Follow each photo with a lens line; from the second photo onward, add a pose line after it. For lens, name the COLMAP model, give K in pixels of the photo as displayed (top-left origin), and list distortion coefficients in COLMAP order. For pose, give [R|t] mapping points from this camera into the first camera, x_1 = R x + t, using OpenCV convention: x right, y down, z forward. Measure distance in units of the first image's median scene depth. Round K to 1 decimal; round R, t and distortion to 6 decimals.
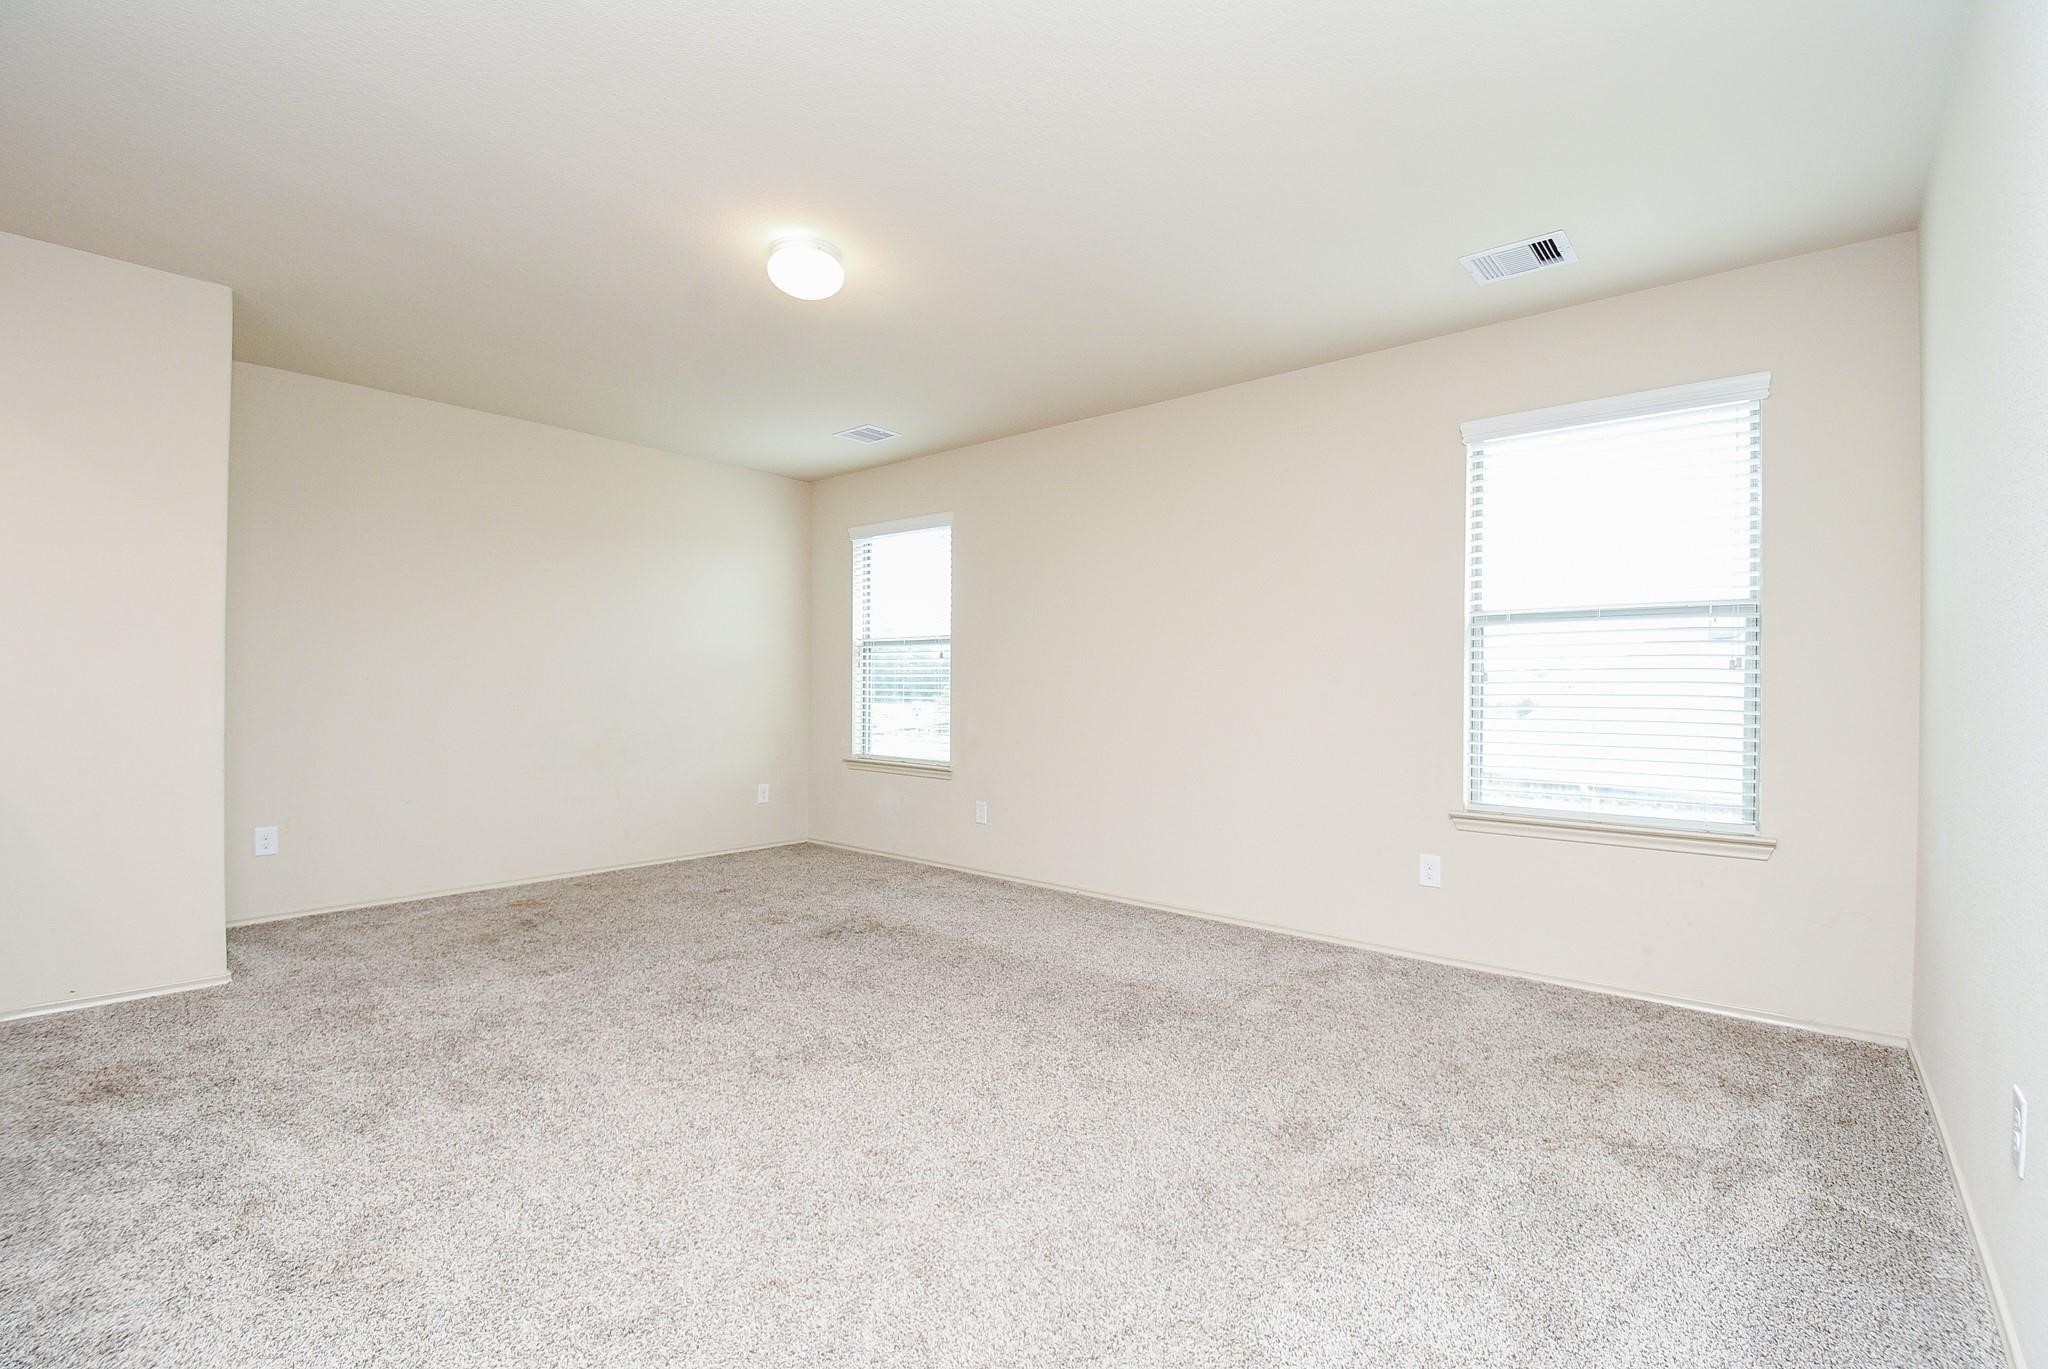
lens RADIAL K [[936.0, 0, 1024.0], [0, 936.0, 684.5], [0, 0, 1]] dist [-0.017097, -0.001529]
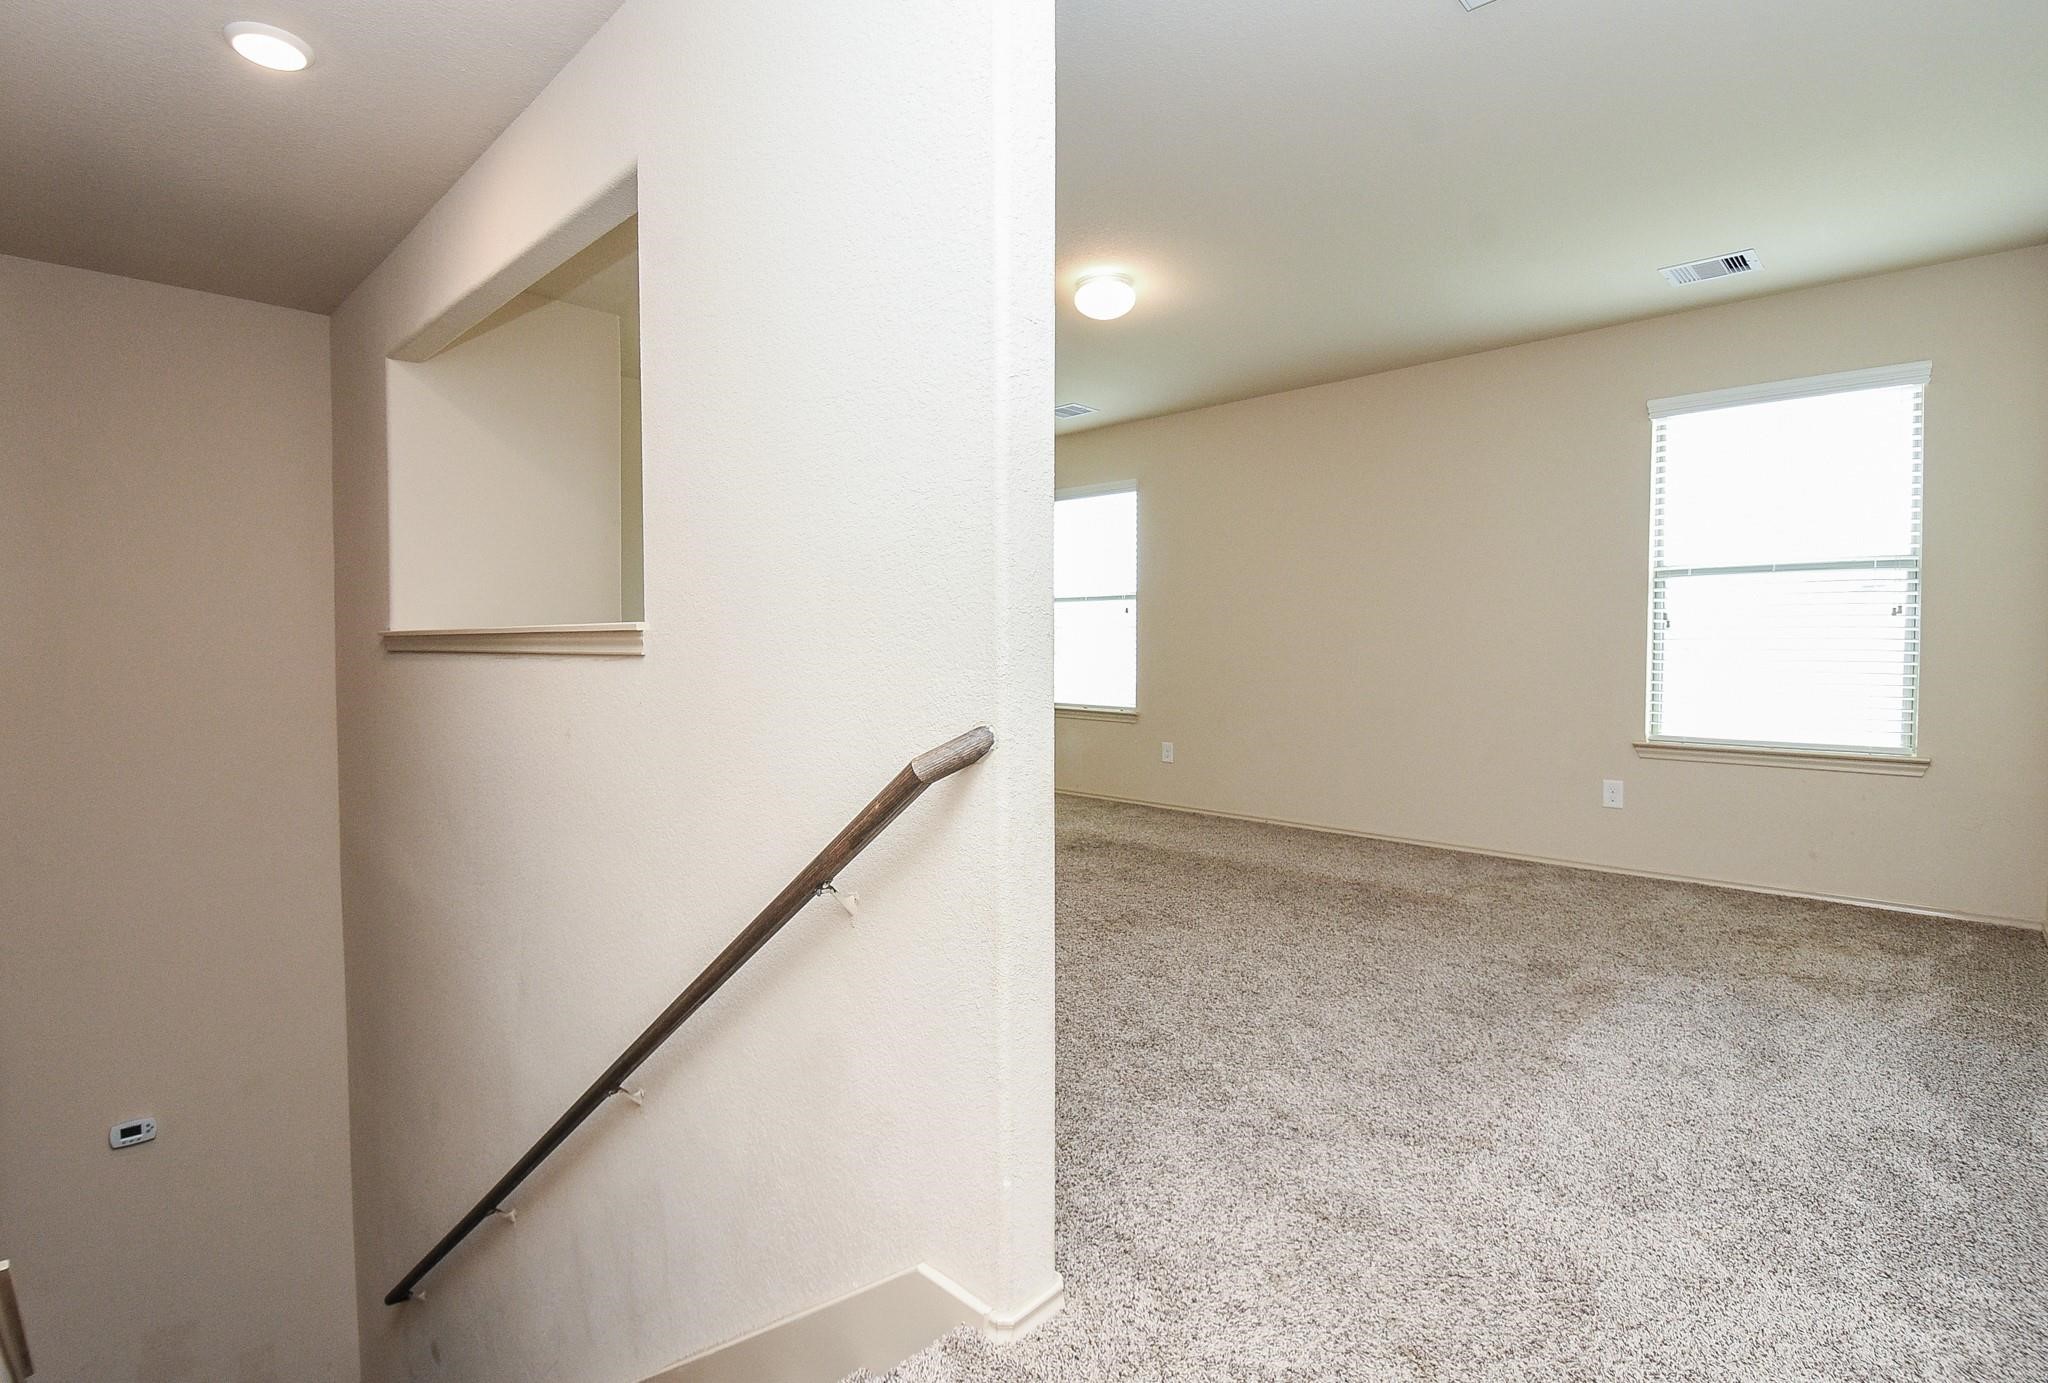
lens RADIAL K [[976.6, 0, 1020.7], [0, 976.6, 670.3], [0, 0, 1]] dist [-0.031147, 0.001589]
pose [[0.996671, -0.001455, -0.081519, -0.242349], [0.003636, 0.999639, 0.026608, 0.017248], [0.081451, -0.026816, 0.996317, -0.296359]]
